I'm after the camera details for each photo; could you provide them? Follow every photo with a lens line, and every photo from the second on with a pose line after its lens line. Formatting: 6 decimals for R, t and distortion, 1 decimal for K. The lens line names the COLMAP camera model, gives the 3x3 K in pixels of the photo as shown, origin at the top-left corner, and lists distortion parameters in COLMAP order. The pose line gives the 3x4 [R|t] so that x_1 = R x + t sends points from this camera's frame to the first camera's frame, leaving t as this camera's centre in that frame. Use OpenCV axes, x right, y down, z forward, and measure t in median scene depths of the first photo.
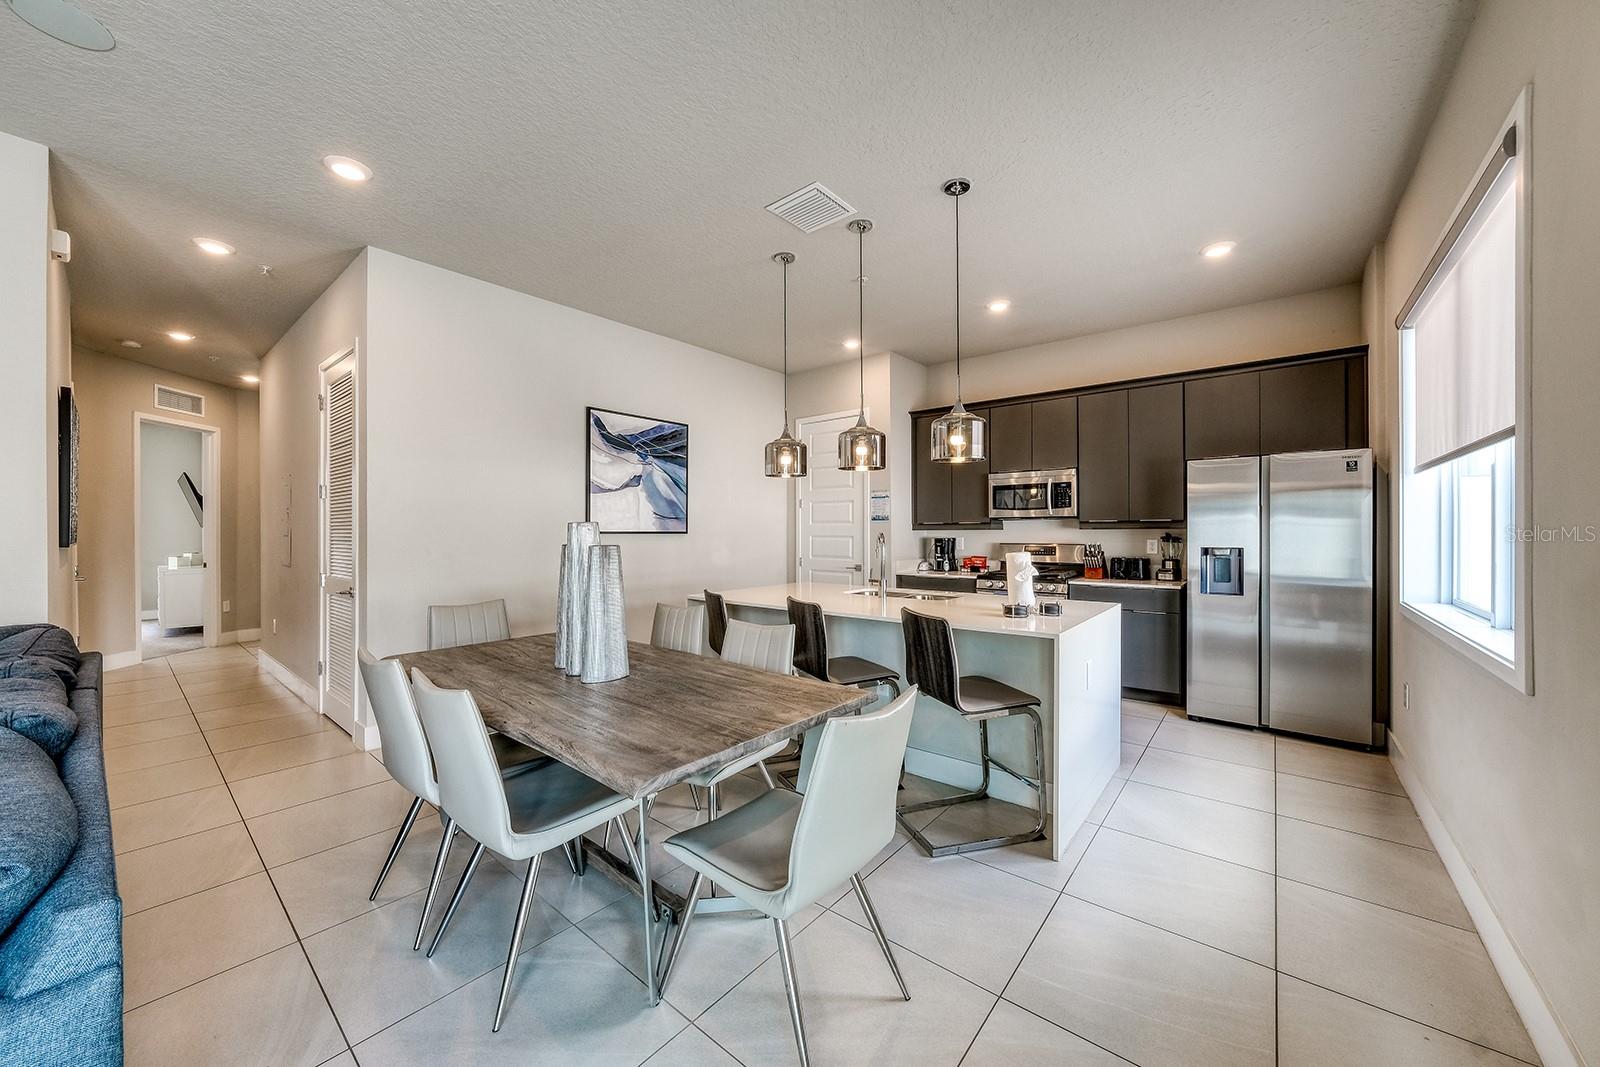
lens RADIAL K [[576.5, 0, 810.6], [0, 576.5, 532.1], [0, 0, 1]] dist [-0.014723, 0.002455]
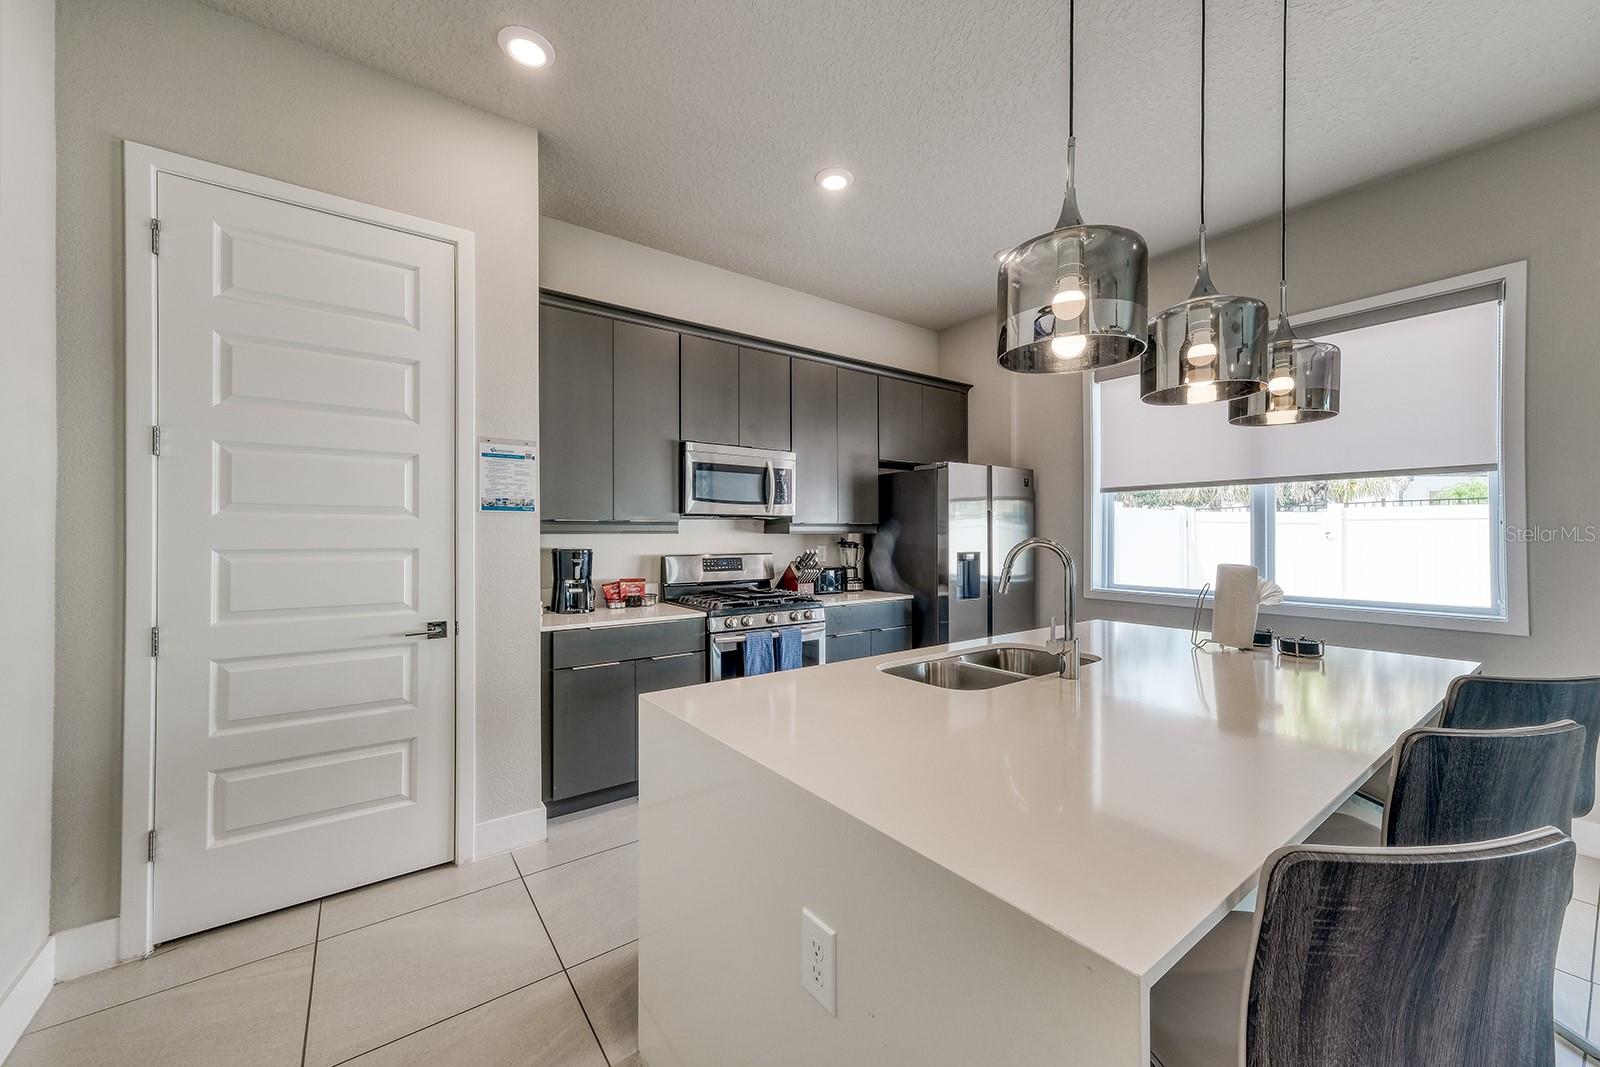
lens RADIAL K [[590.6, 0, 815.1], [0, 590.6, 532.3], [0, 0, 1]] dist [0.003760, 0.001147]
pose [[0.272270, 0.005566, 0.962205, -0.344470], [0.001051, 0.999981, -0.006082, -0.002080], [-0.962220, 0.002667, 0.272259, 0.951982]]
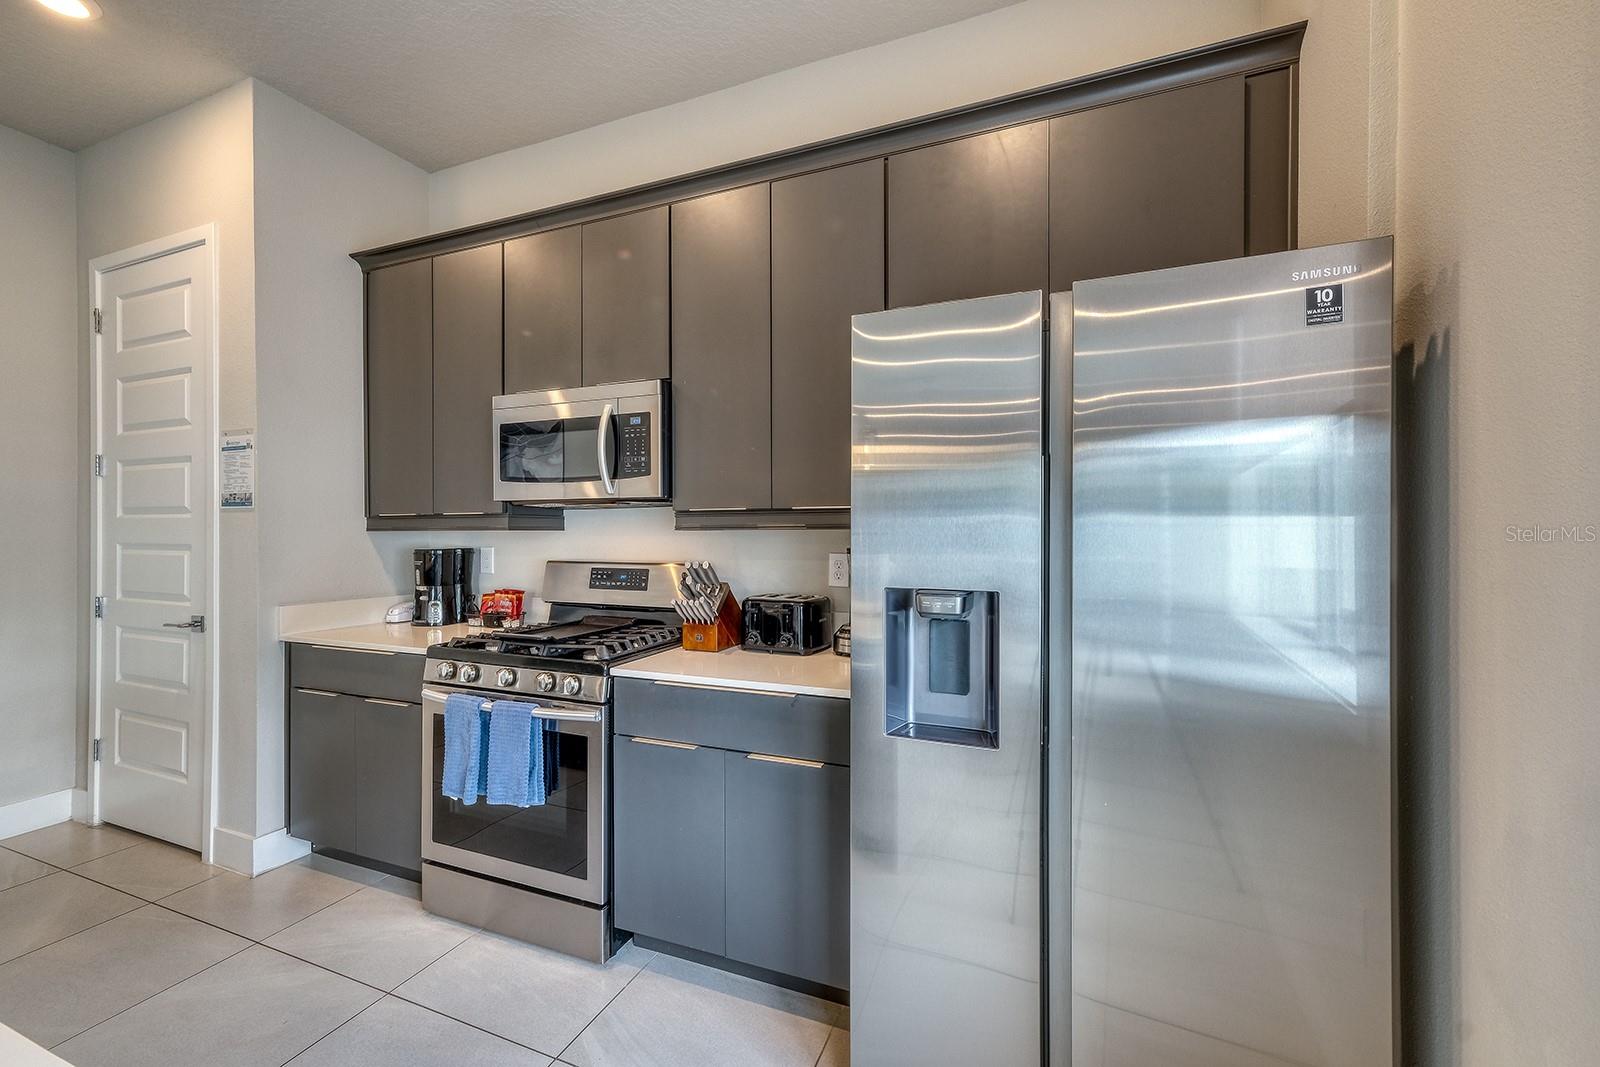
lens RADIAL K [[647.5, 0, 796.1], [0, 647.5, 533.8], [0, 0, 1]] dist [-0.004779, 0.000405]
pose [[0.960623, 0.001557, 0.277852, 0.530493], [-0.002027, 0.999997, 0.001404, -0.003693], [-0.277849, -0.001912, 0.960623, 0.664714]]
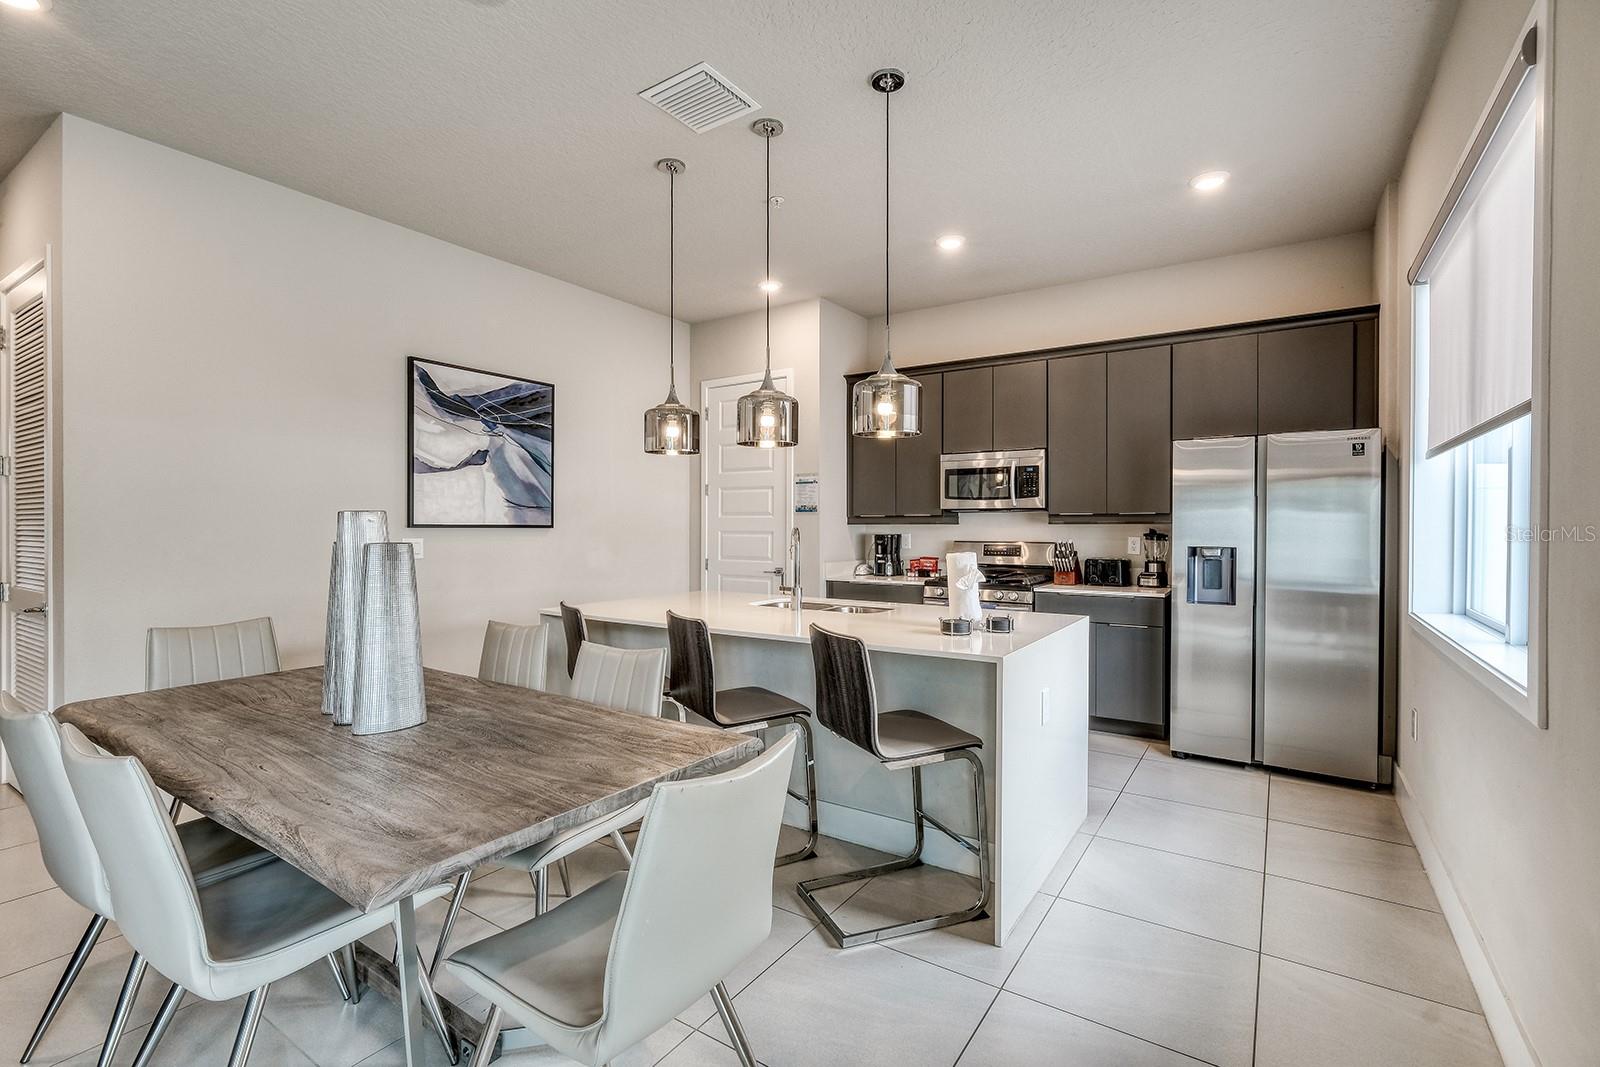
lens RADIAL K [[719.0, 0, 809.5], [0, 719.0, 533.8], [0, 0, 1]] dist [-0.003373, -0.001176]
pose [[0.995184, 0.002481, 0.097997, 0.040708], [-0.003416, 0.999950, 0.009371, 0.000599], [-0.097968, -0.009661, 0.995143, 0.028199]]
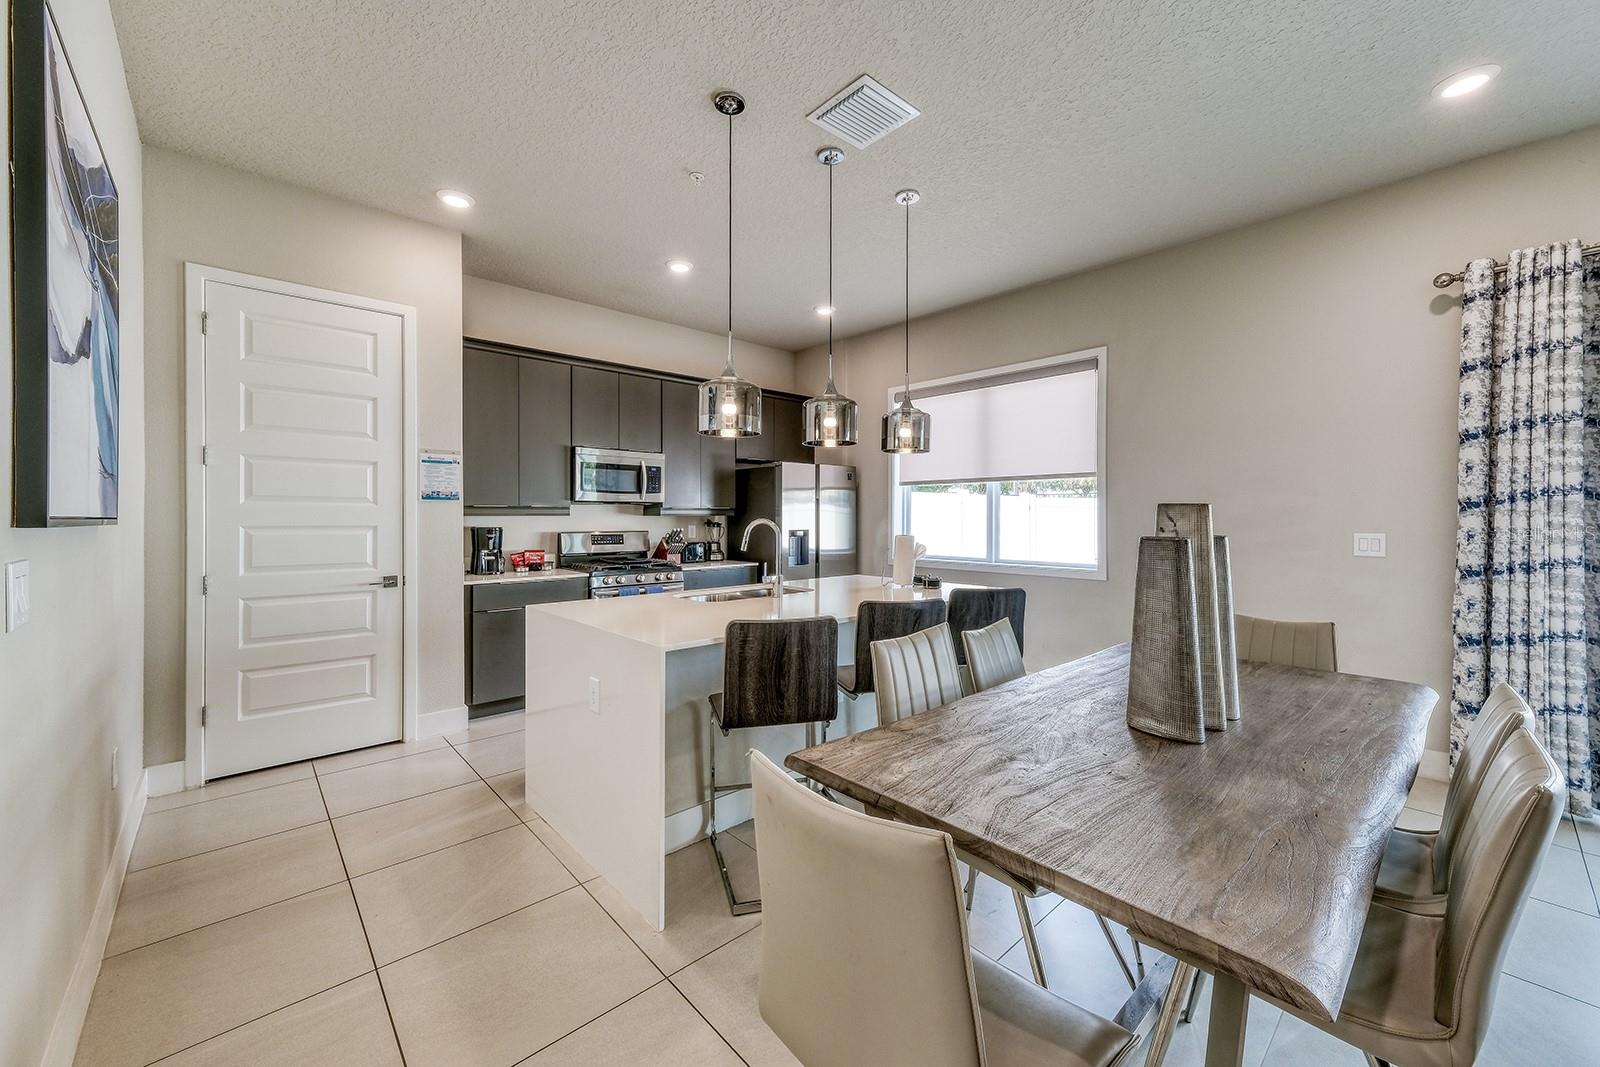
lens RADIAL K [[590.6, 0, 795.6], [0, 590.6, 515.8], [0, 0, 1]] dist [0.003760, 0.001147]
pose [[0.184447, 0.003009, 0.982838, -0.618526], [-0.000013, 0.999995, -0.003059, -0.002093], [-0.982842, 0.000551, 0.184446, 0.735078]]
